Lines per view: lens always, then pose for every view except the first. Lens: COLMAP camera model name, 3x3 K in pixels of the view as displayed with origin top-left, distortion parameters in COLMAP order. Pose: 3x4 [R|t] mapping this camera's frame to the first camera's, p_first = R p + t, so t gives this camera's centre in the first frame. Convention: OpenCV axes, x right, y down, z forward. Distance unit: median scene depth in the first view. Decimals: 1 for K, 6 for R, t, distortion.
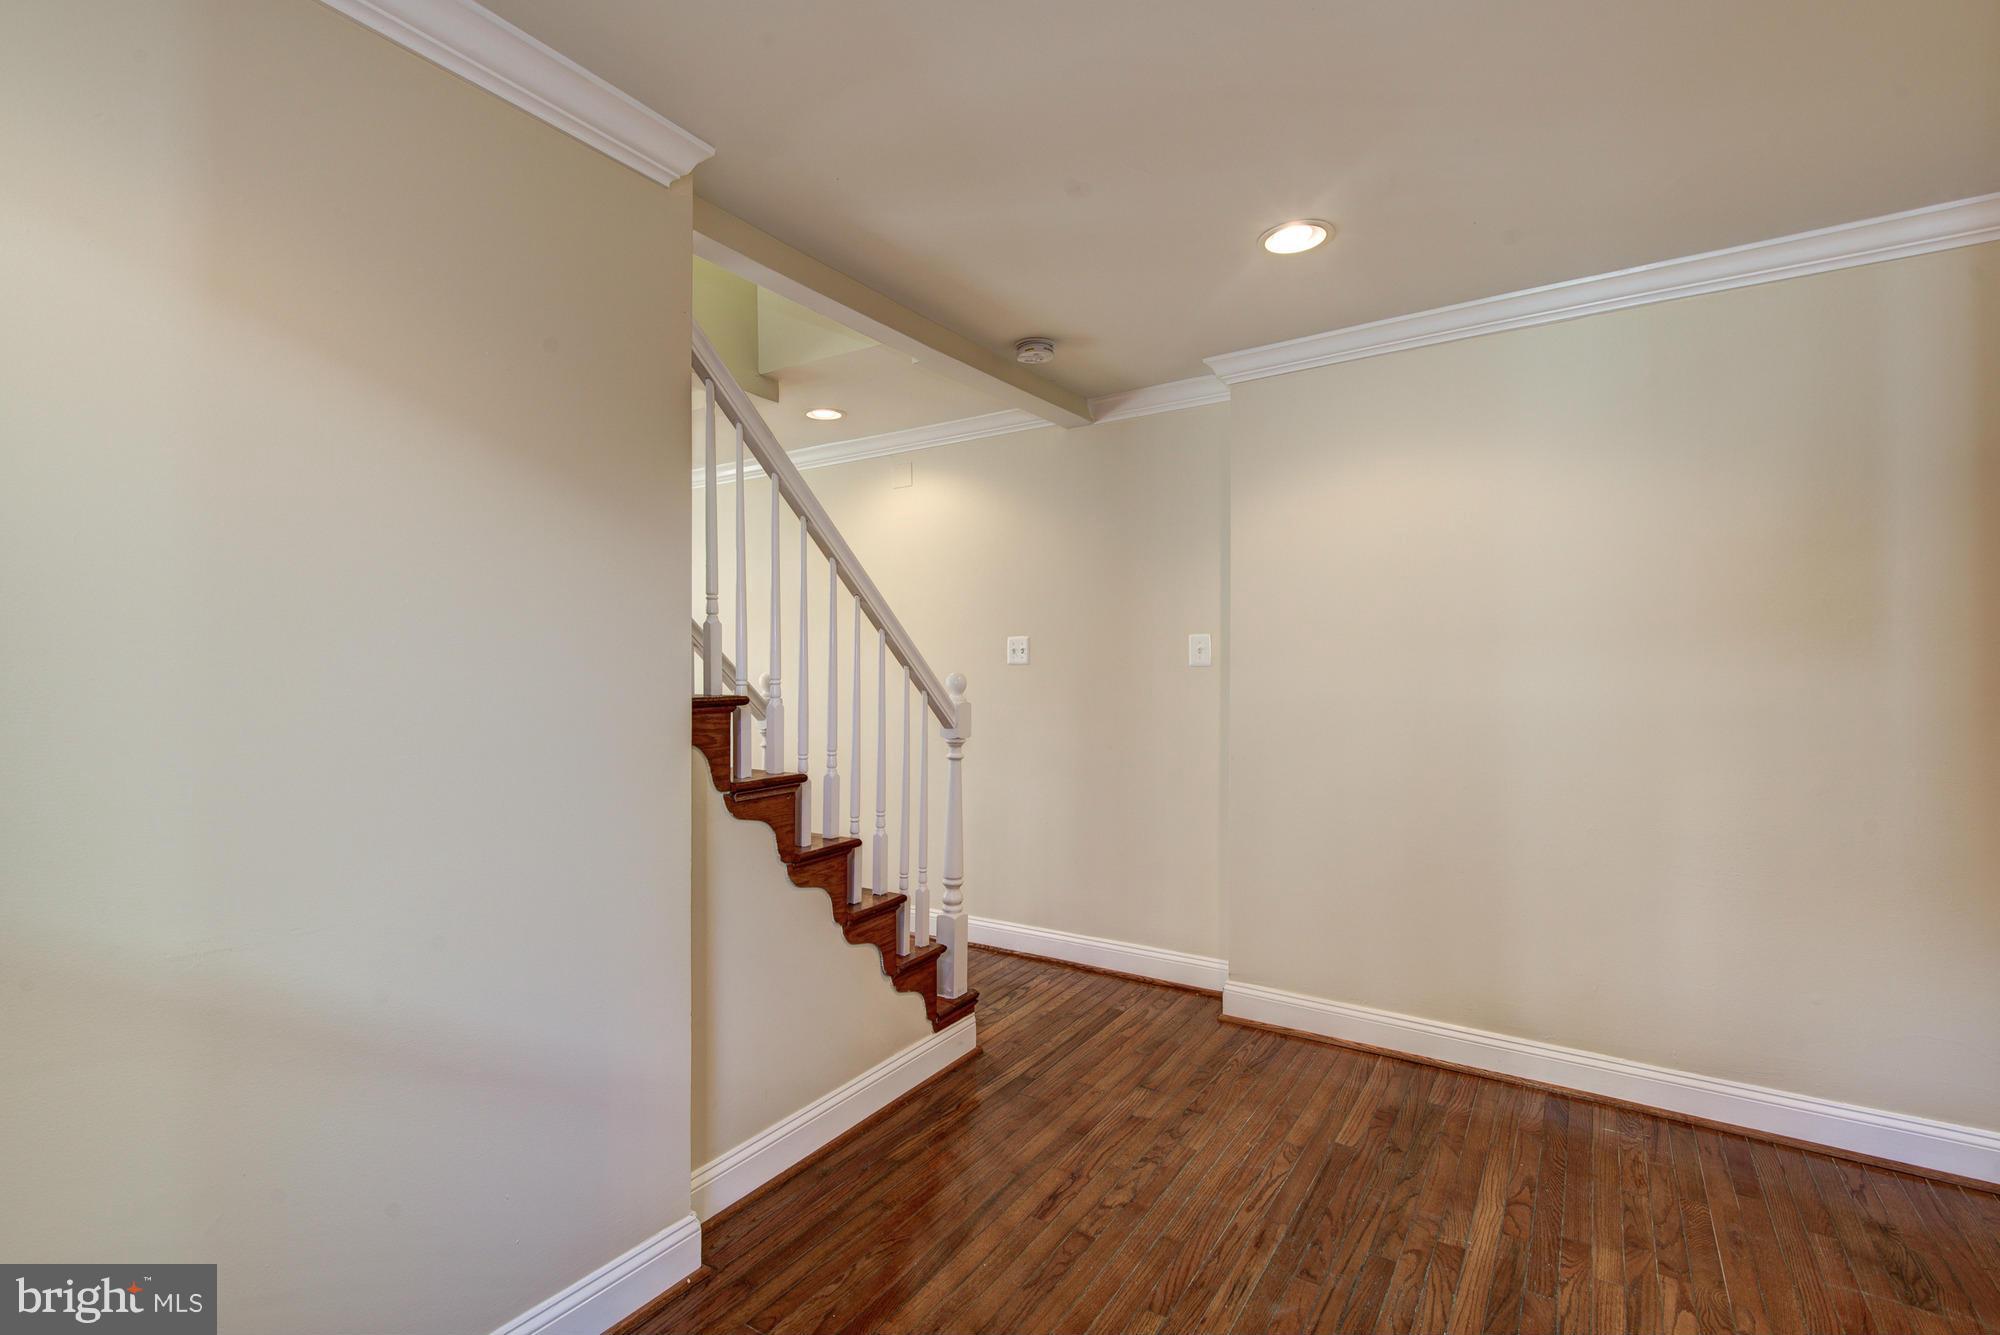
lens RADIAL K [[919.0, 0, 1028.3], [0, 919.0, 659.5], [0, 0, 1]] dist [0.043827, -0.029666]
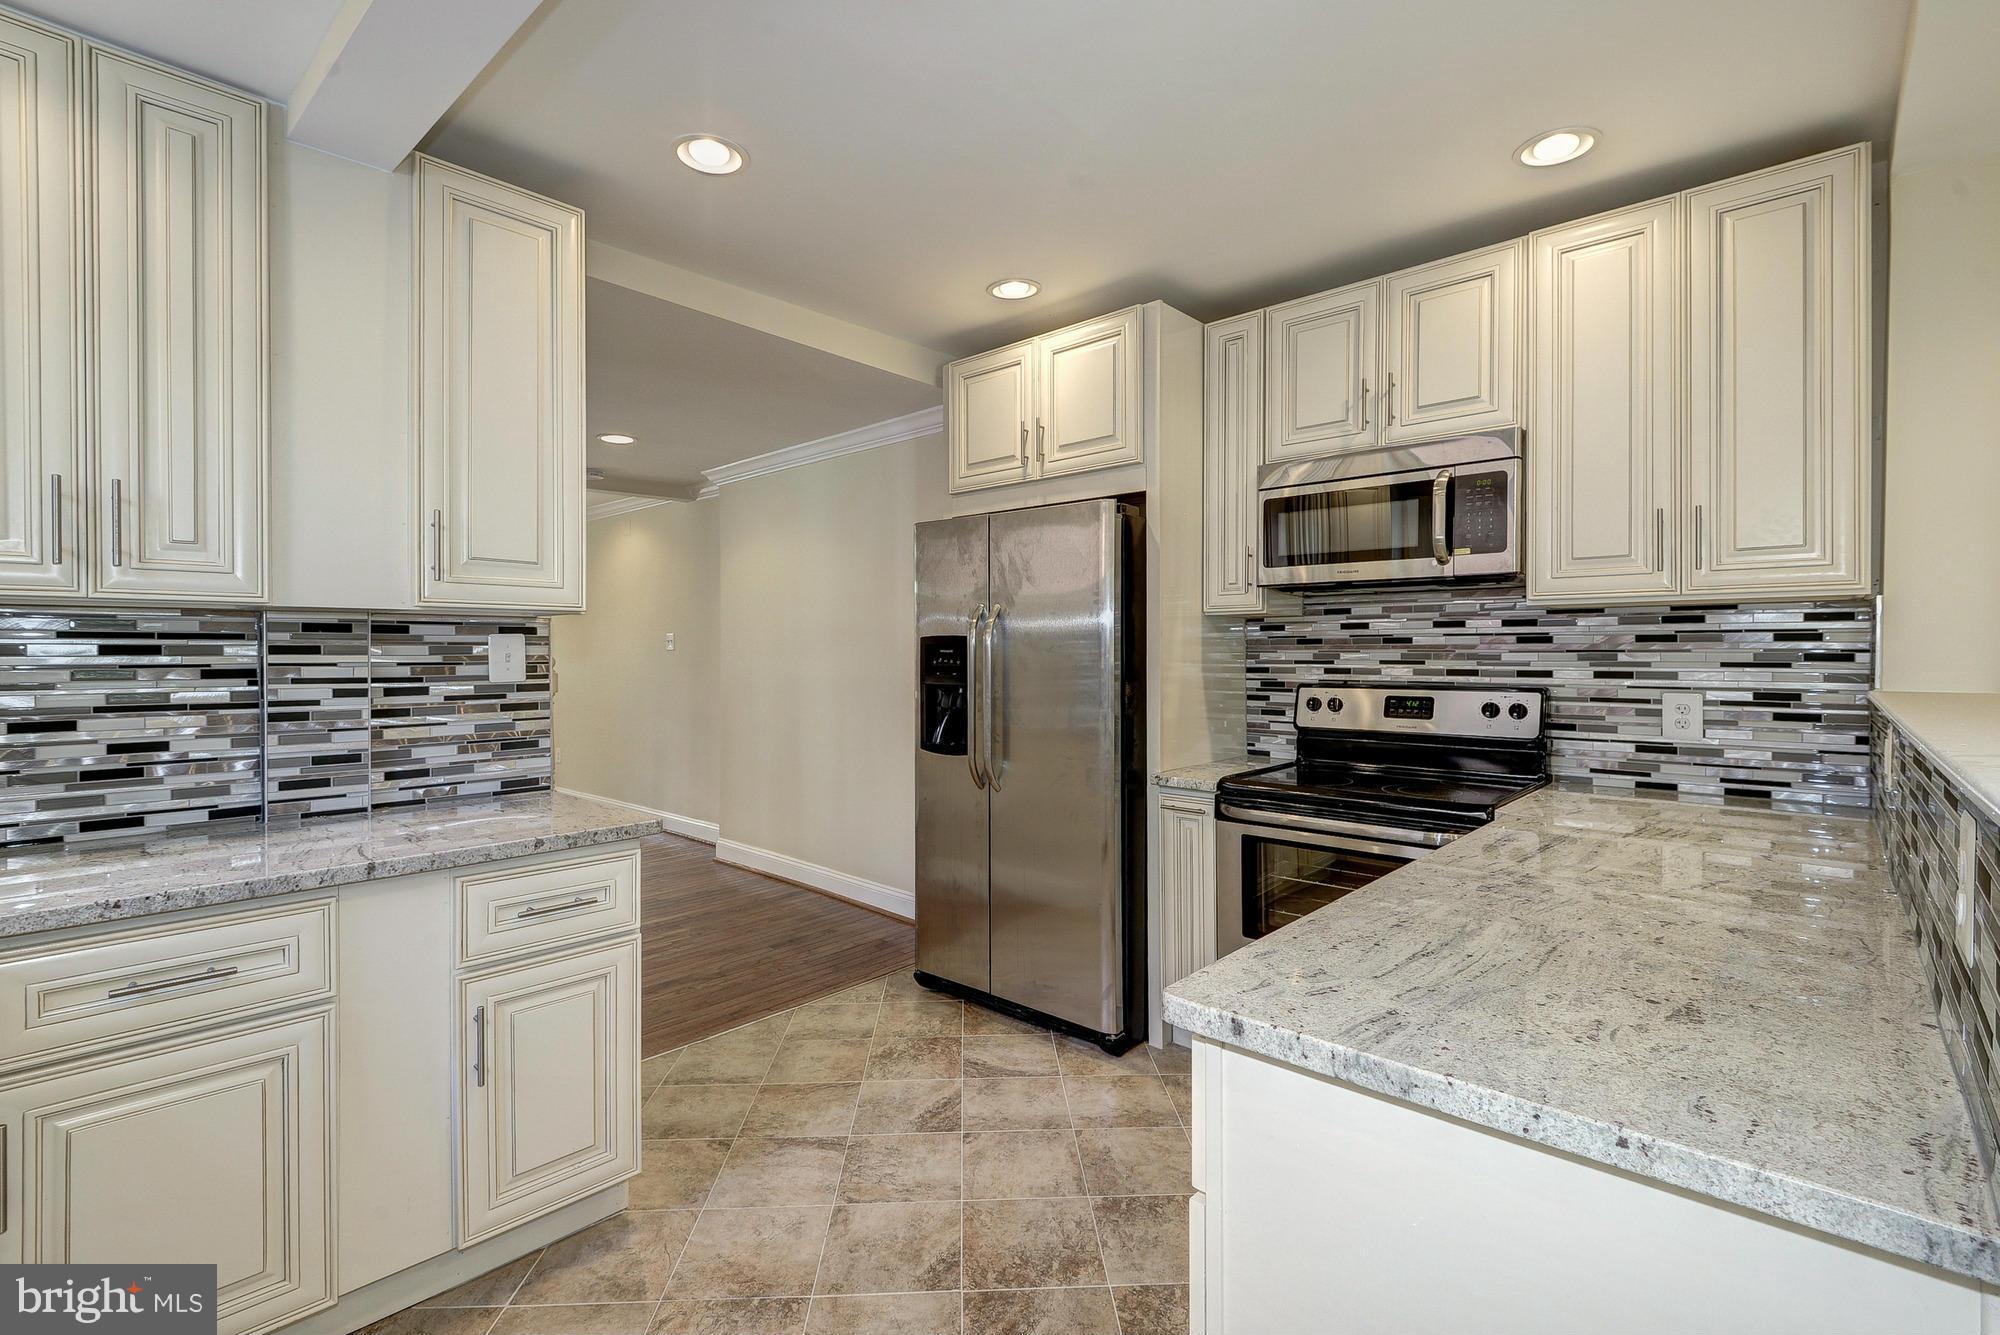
lens RADIAL K [[910.5, 0, 976.1], [0, 910.5, 659.6], [0, 0, 1]] dist [0.044923, -0.038916]
pose [[0.978457, -0.002296, -0.206439, 1.423121], [0.005458, 0.999876, 0.014749, 0.002813], [0.206380, -0.015558, 0.978348, -0.736008]]
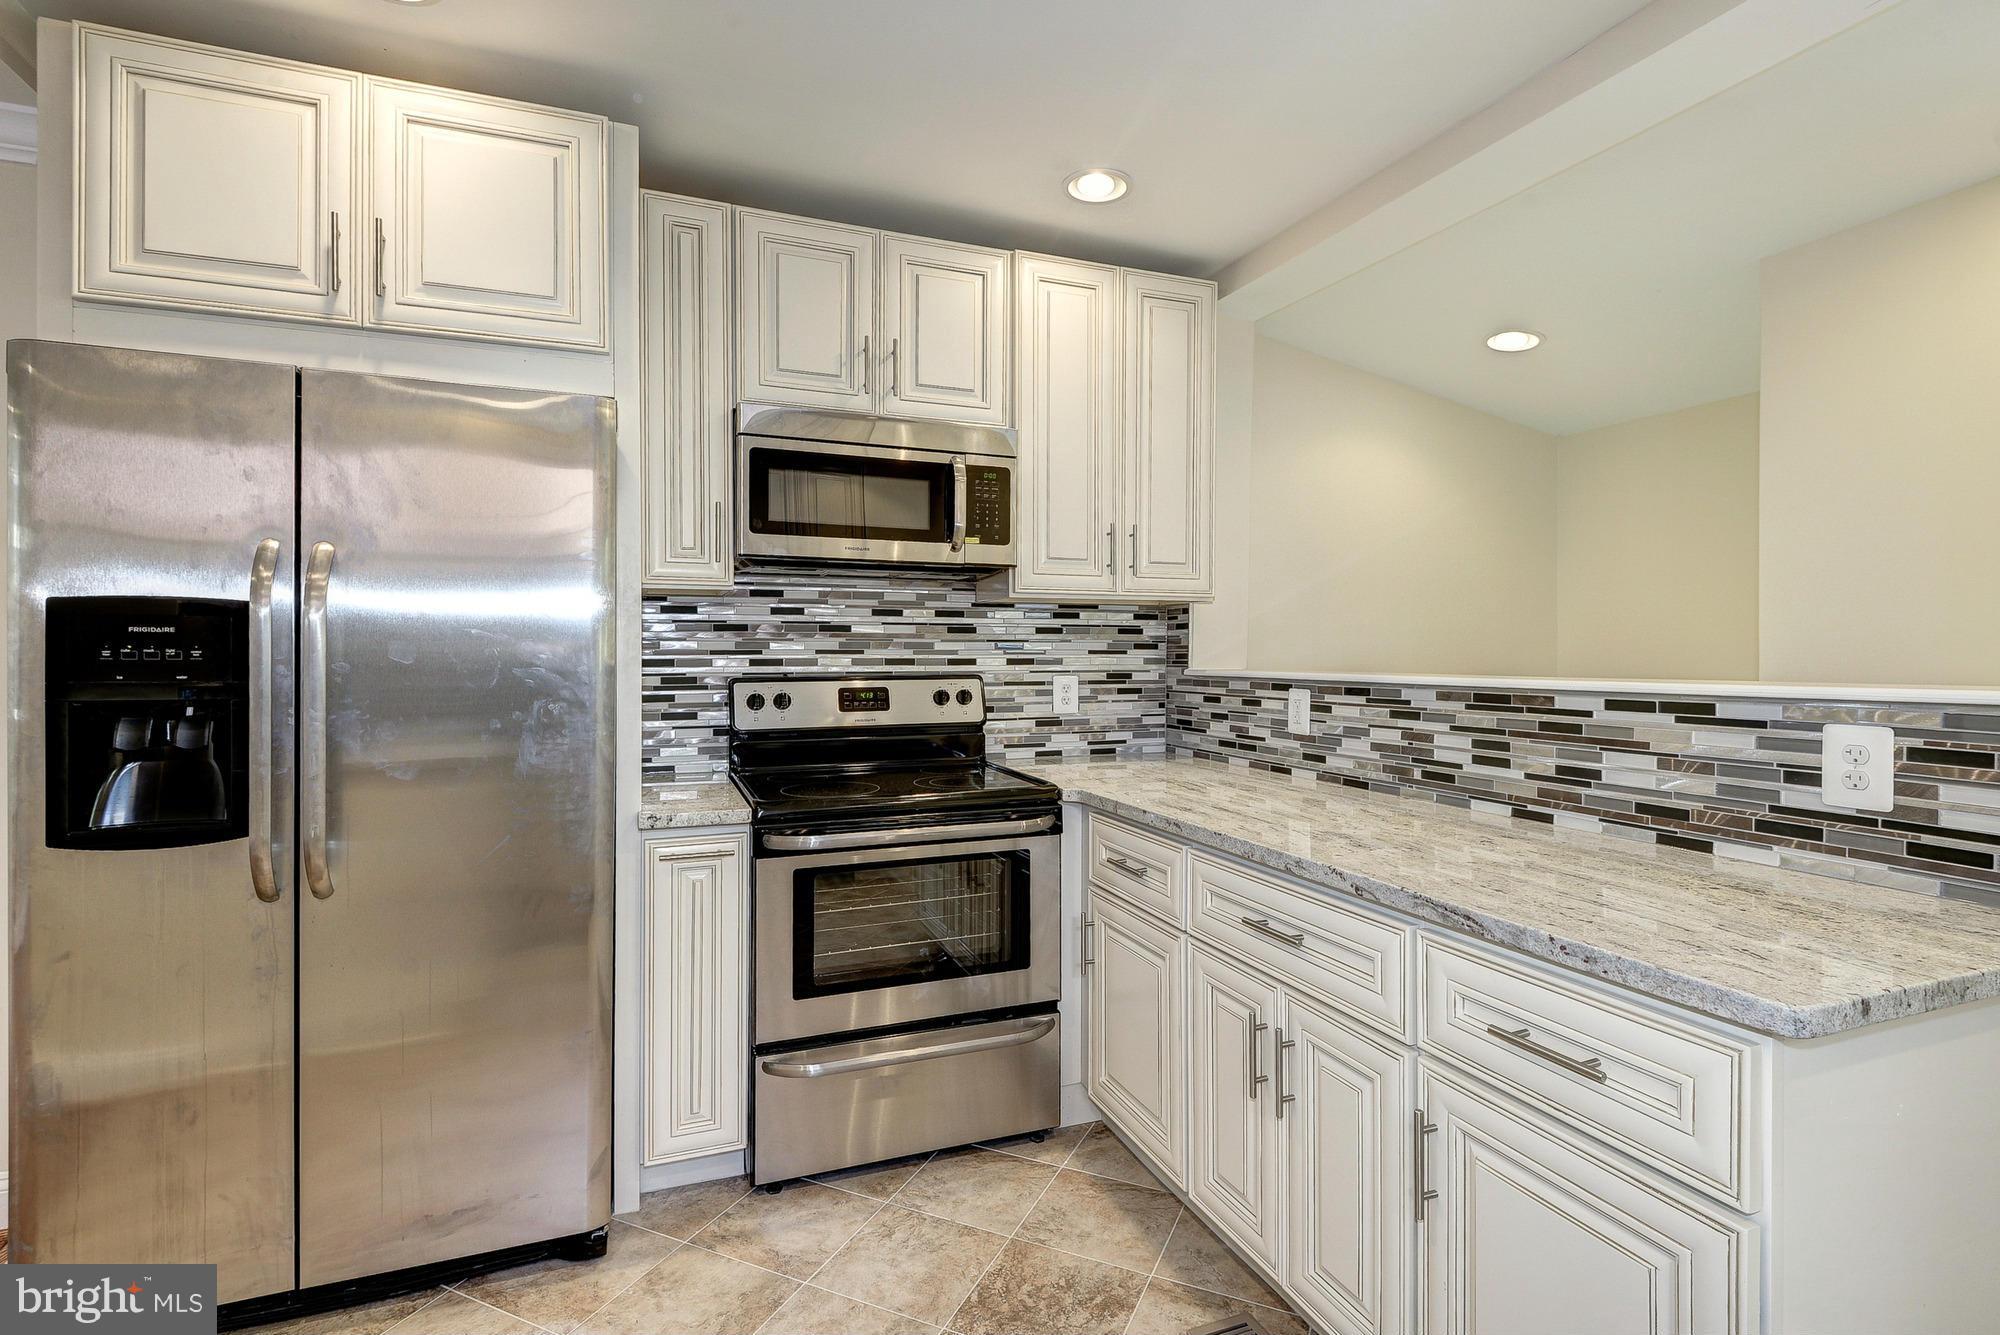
lens RADIAL K [[935.6, 0, 999.9], [0, 935.6, 653.4], [0, 0, 1]] dist [0.023781, -0.015915]
pose [[0.606667, -0.004107, 0.794945, 0.936523], [-0.005677, 0.999939, 0.009498, 0.017022], [-0.794936, -0.010275, 0.606607, -0.296596]]
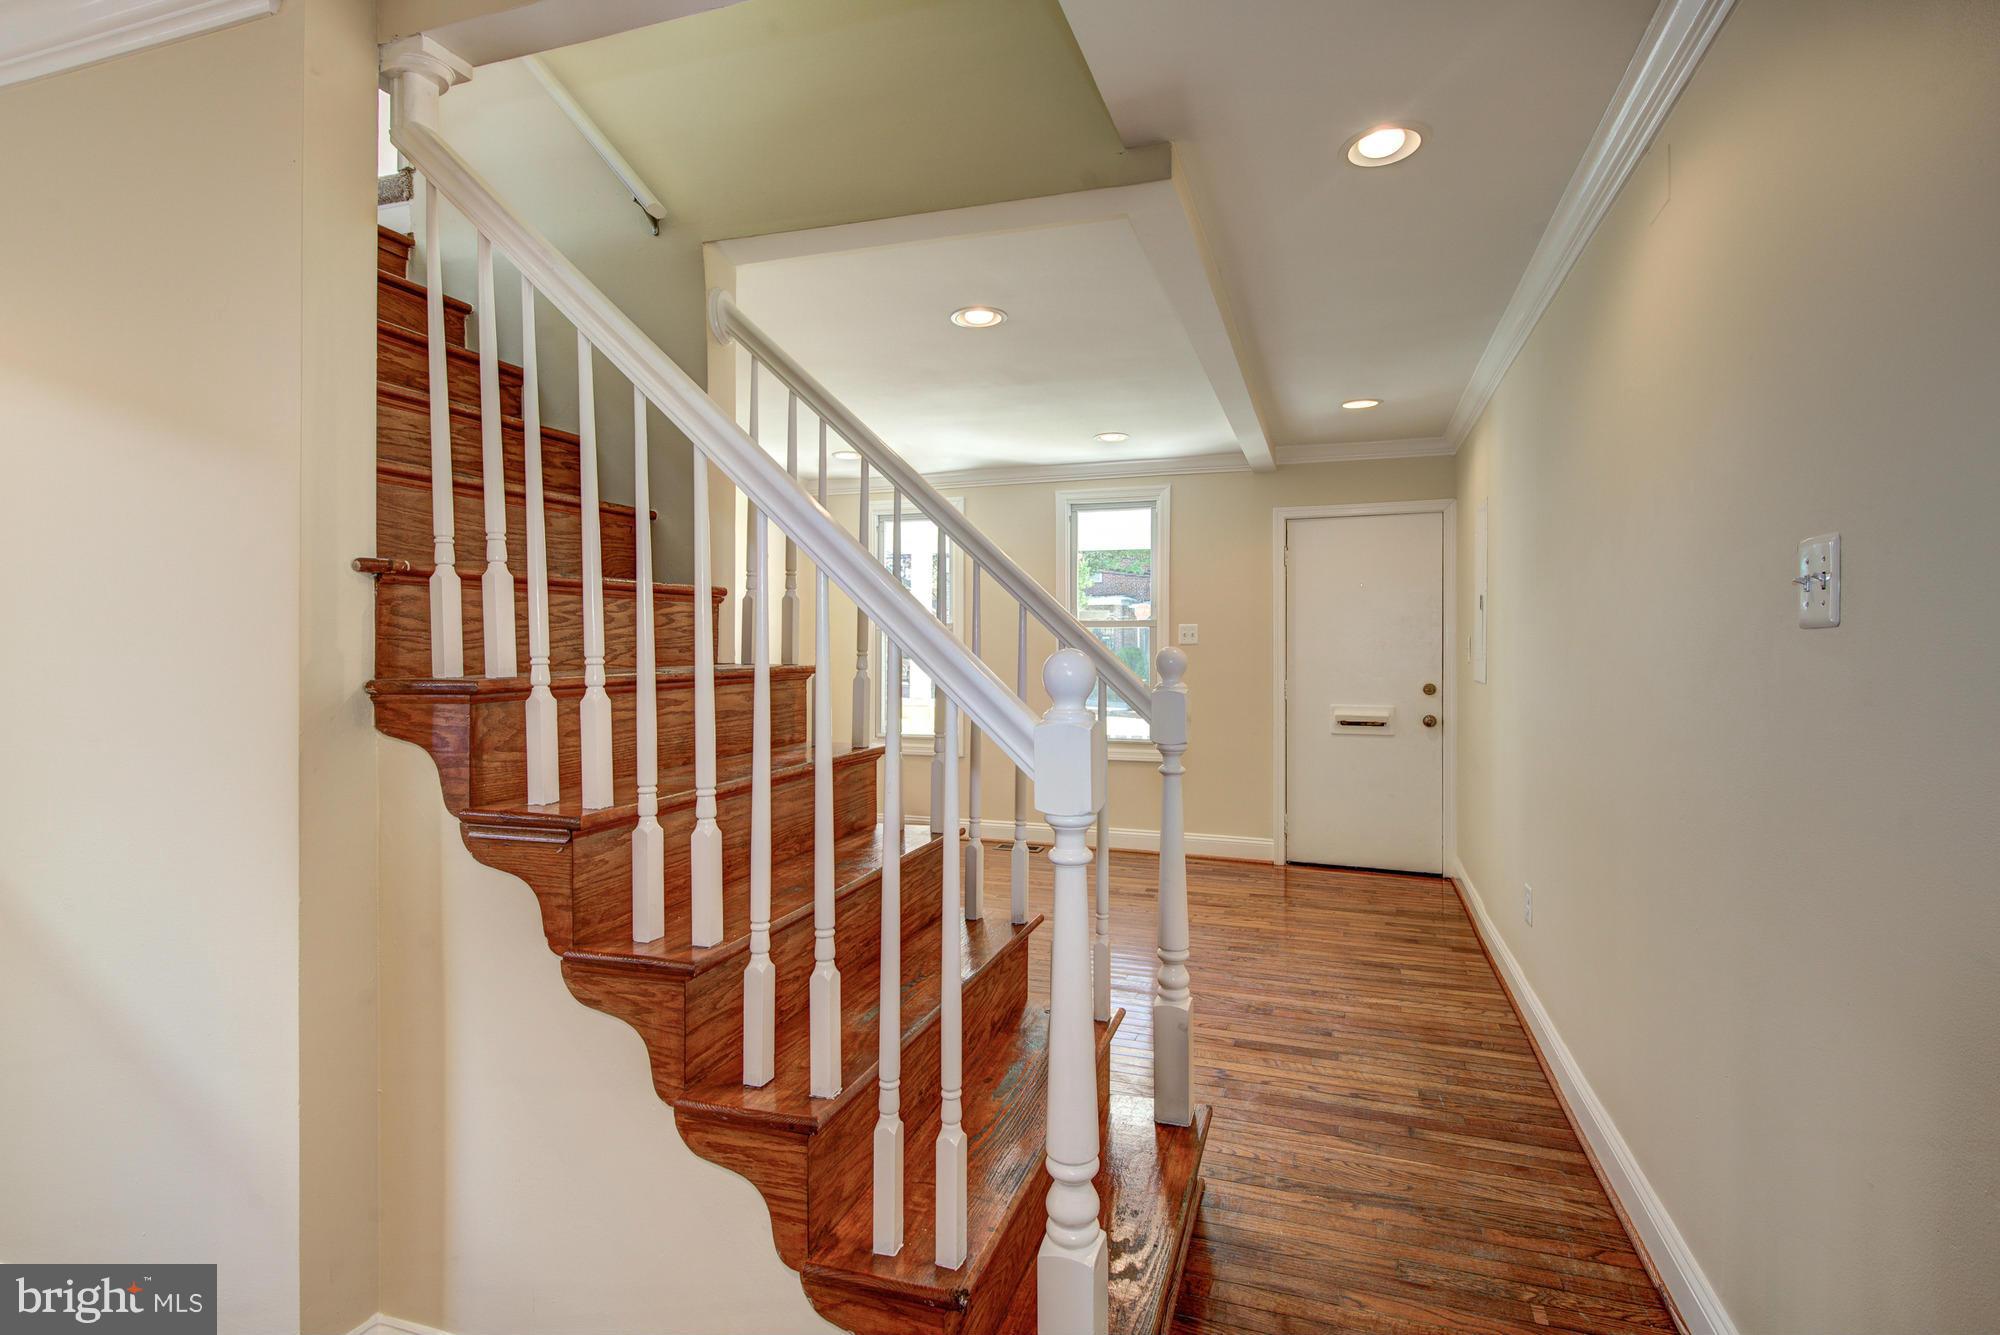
lens RADIAL K [[919.0, 0, 1028.3], [0, 919.0, 659.5], [0, 0, 1]] dist [0.043827, -0.029666]
pose [[0.220876, 0.008600, -0.975264, 0.376423], [0.008450, 0.999907, 0.010731, 0.018223], [0.975265, -0.010611, 0.220782, 1.081498]]
